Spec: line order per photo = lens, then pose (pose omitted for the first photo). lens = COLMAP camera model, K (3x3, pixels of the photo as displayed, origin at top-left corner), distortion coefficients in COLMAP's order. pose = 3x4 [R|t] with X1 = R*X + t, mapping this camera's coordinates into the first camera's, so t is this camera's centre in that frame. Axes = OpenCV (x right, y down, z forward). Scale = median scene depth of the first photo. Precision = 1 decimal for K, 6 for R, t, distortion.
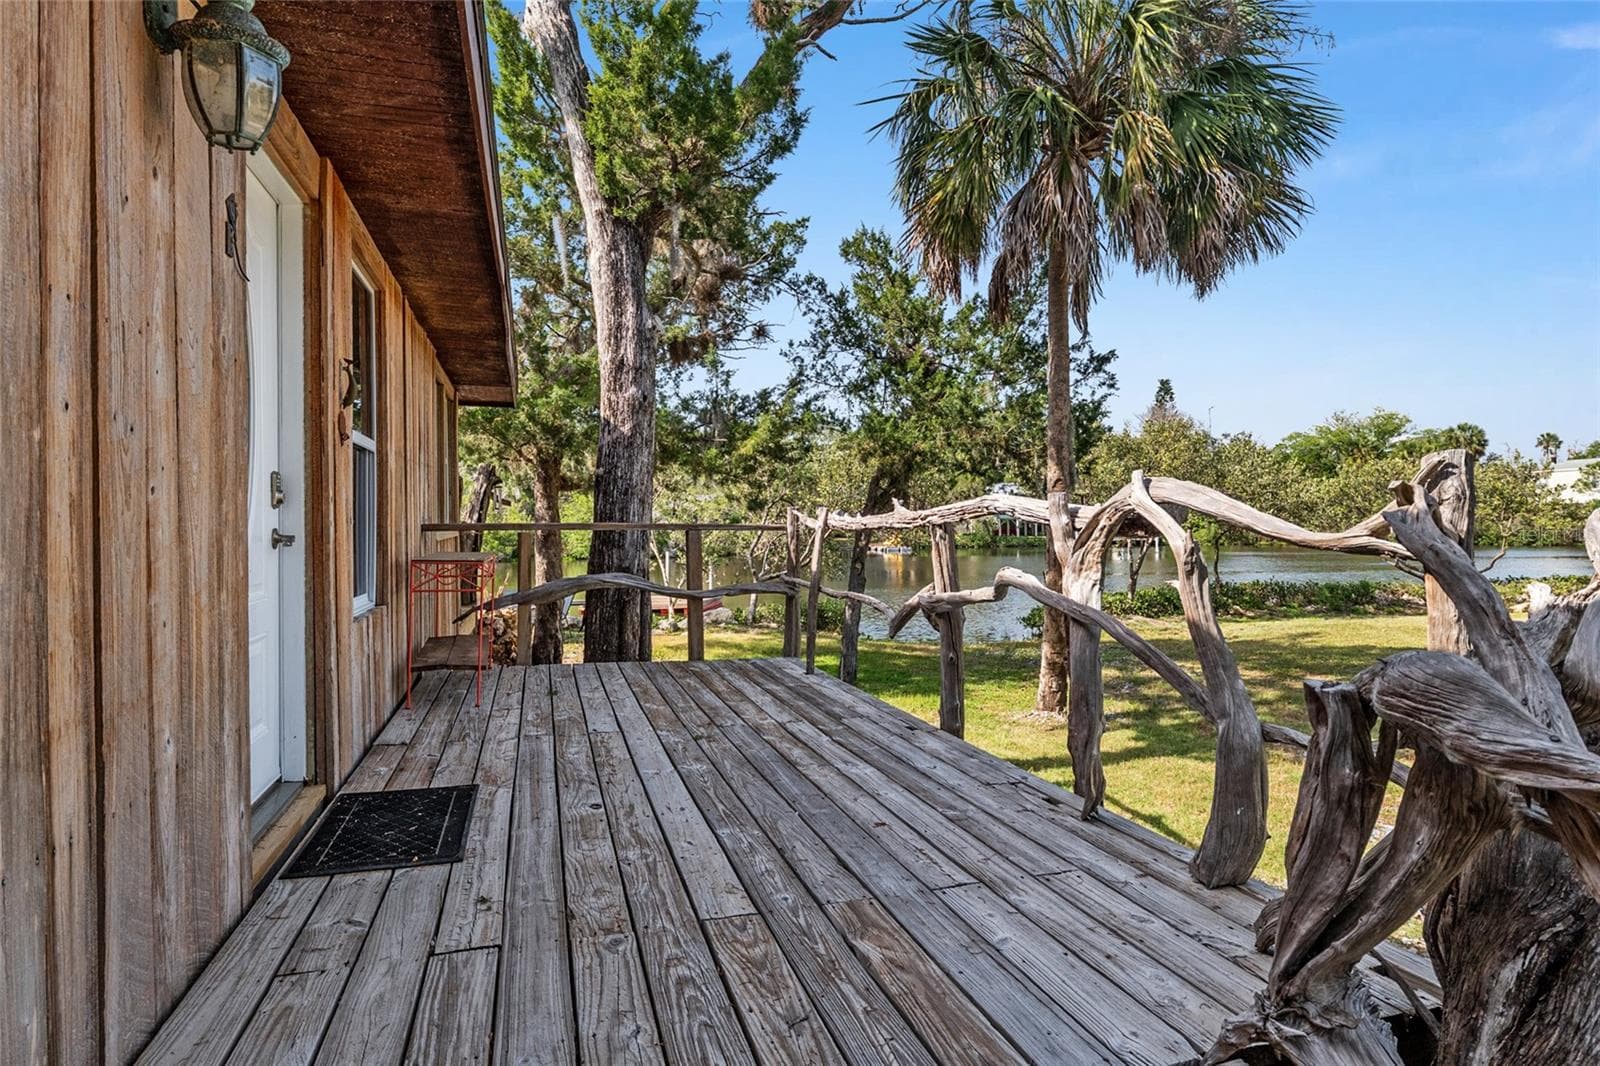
lens RADIAL K [[877.4, 0, 817.5], [0, 877.4, 527.3], [0, 0, 1]] dist [0.004856, -0.000802]
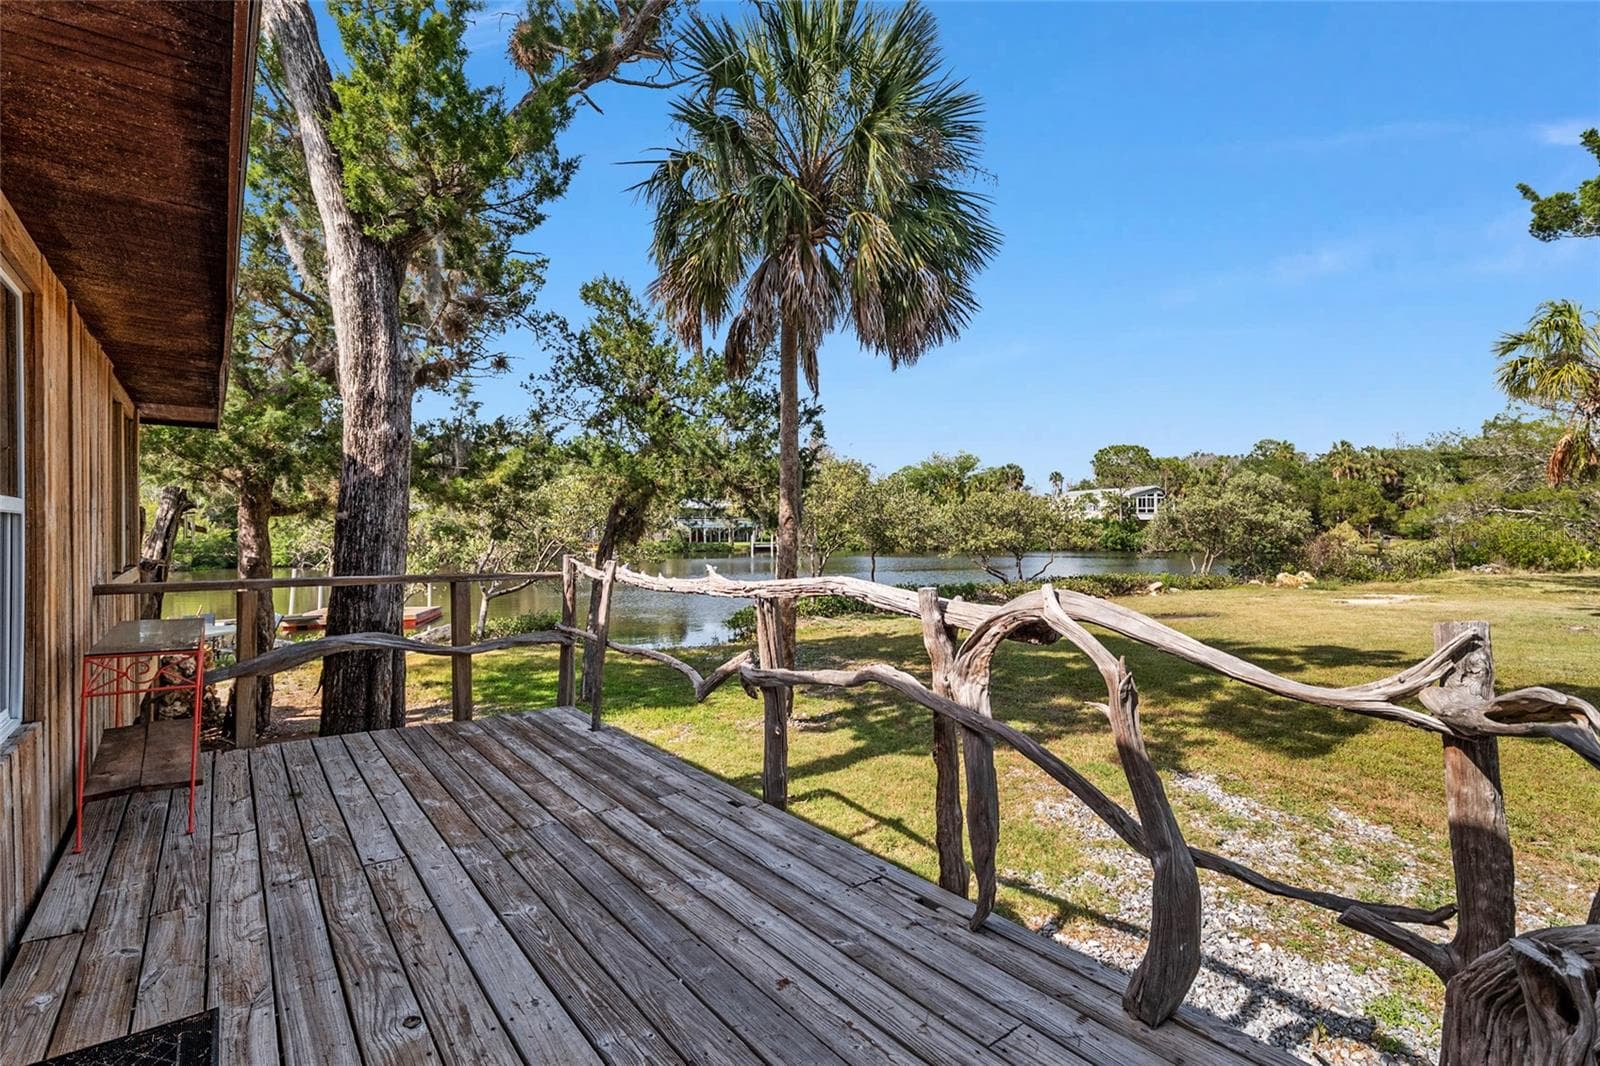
lens RADIAL K [[731.2, 0, 800.0], [0, 731.2, 533.0], [0, 0, 1]] dist [0.000390, -0.000238]
pose [[0.935010, 0.006215, 0.354566, -0.075466], [-0.006869, 0.999976, 0.000586, -0.048746], [-0.354554, -0.002984, 0.935031, 0.132933]]
